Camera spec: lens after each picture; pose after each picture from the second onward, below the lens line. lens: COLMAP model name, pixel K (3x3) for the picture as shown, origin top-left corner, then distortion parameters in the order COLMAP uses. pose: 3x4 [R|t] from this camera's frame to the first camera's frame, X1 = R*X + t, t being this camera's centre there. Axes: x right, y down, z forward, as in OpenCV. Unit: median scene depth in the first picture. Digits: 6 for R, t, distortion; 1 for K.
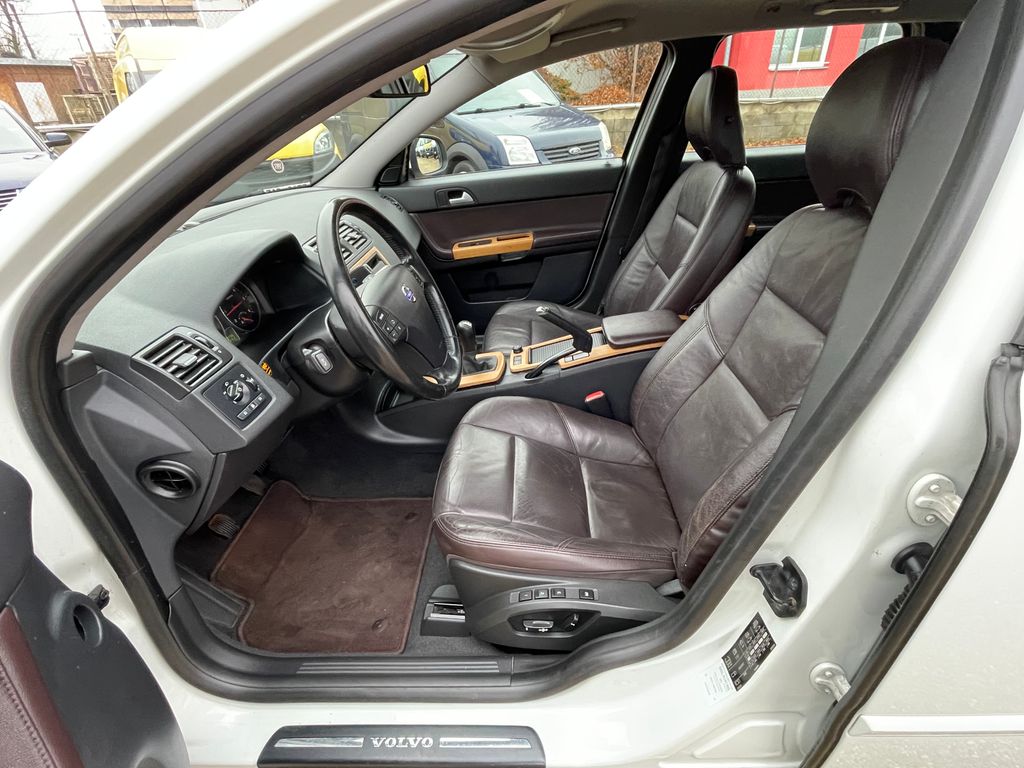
lens RADIAL K [[507.6, 0, 512.0], [0, 507.6, 384.0], [0, 0, 1]] dist [0.000428, -0.000667]
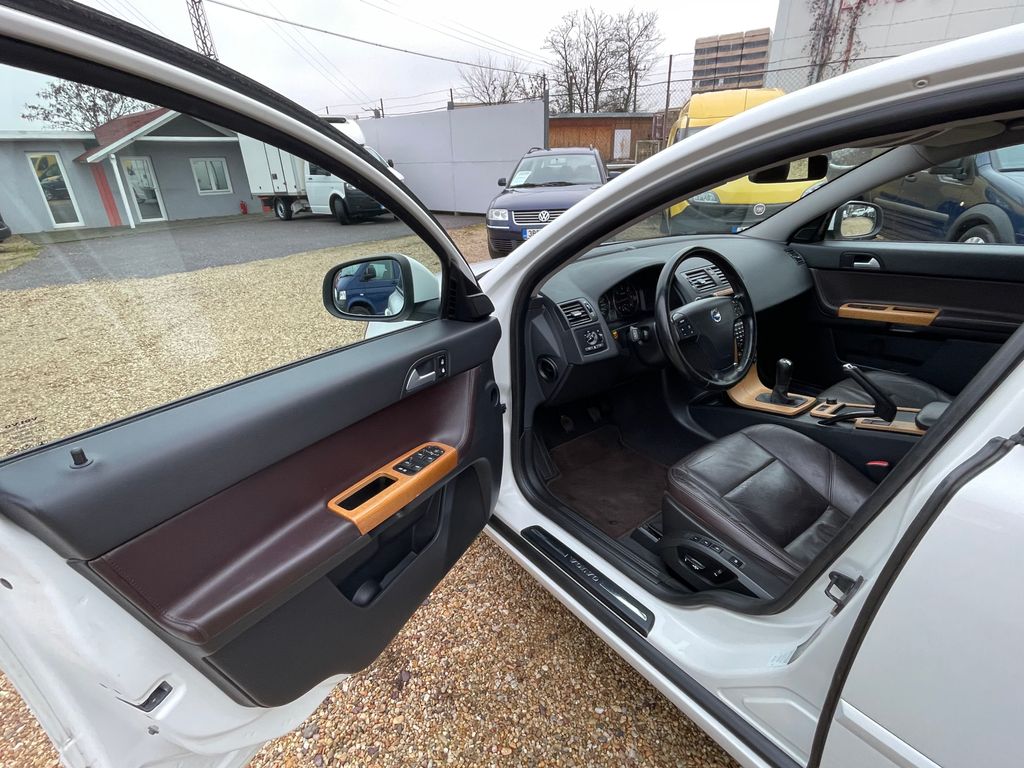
lens RADIAL K [[507.6, 0, 512.0], [0, 507.6, 384.0], [0, 0, 1]] dist [0.000428, -0.000667]
pose [[0.633176, 0.338002, -0.696306, 0.536196], [-0.380441, 0.919348, 0.100323, 0.082685], [0.674057, 0.201381, 0.710699, -0.409993]]
